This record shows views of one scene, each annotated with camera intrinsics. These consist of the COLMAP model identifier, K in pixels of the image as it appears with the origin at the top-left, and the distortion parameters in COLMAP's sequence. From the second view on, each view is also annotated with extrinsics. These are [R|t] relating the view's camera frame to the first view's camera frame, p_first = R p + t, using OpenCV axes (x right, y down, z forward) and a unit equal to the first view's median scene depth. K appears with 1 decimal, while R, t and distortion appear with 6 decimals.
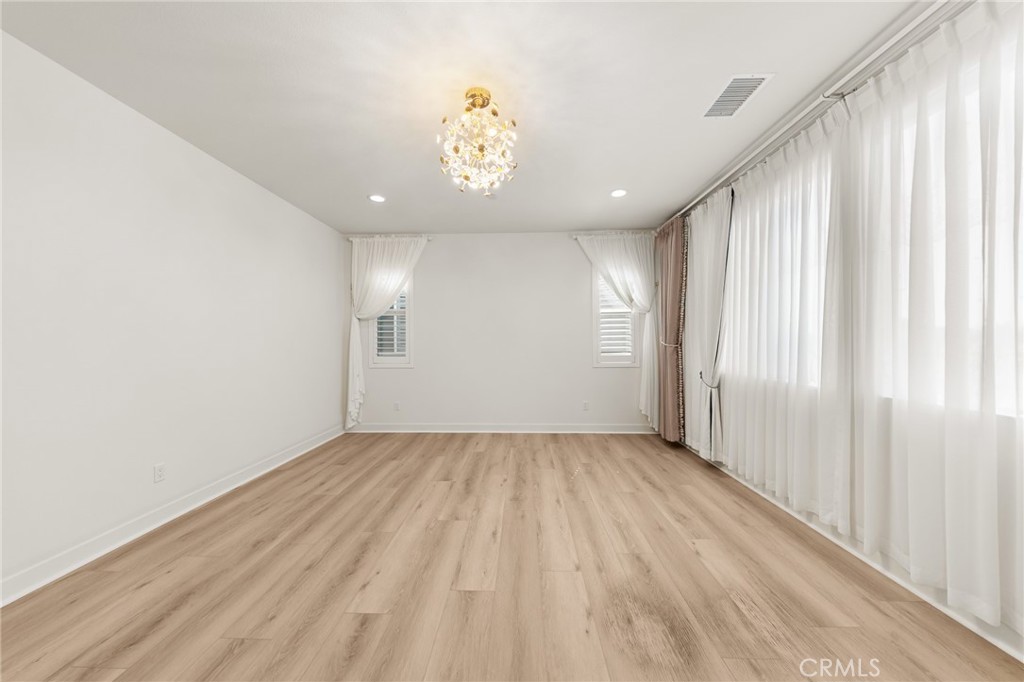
lens RADIAL K [[348.7, 0, 510.2], [0, 348.7, 343.3], [0, 0, 1]] dist [-0.002914, -0.000012]
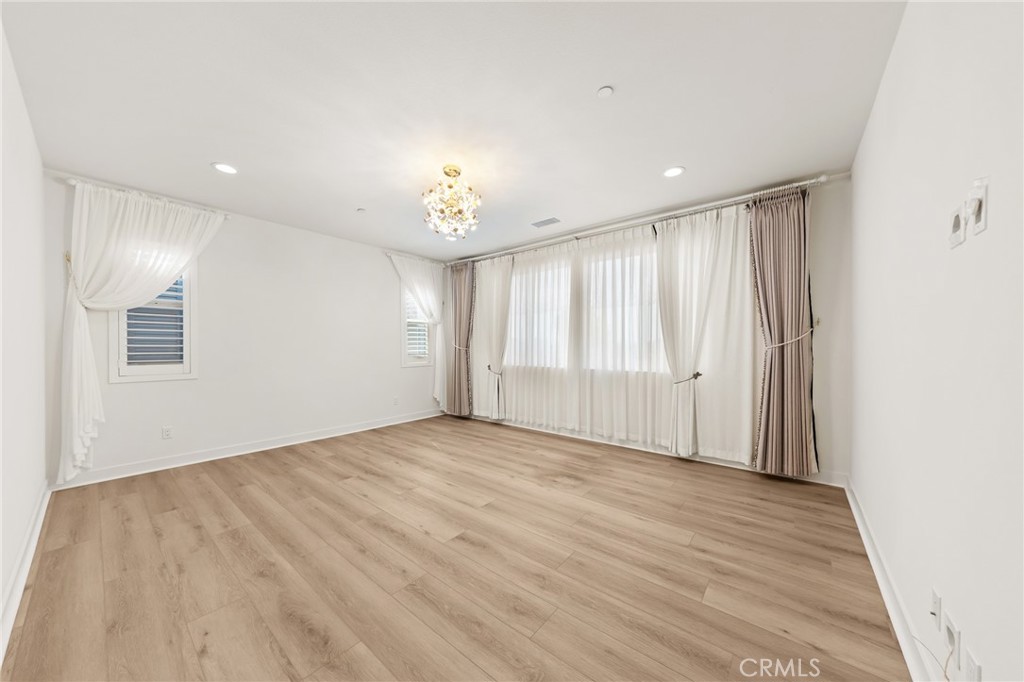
lens RADIAL K [[348.7, 0, 508.1], [0, 348.7, 345.8], [0, 0, 1]] dist [-0.002914, -0.000012]
pose [[0.607929, 0.004122, 0.793981, -0.721632], [-0.001218, 0.999990, -0.004259, 0.000537], [-0.793991, 0.001623, 0.607928, -0.020524]]
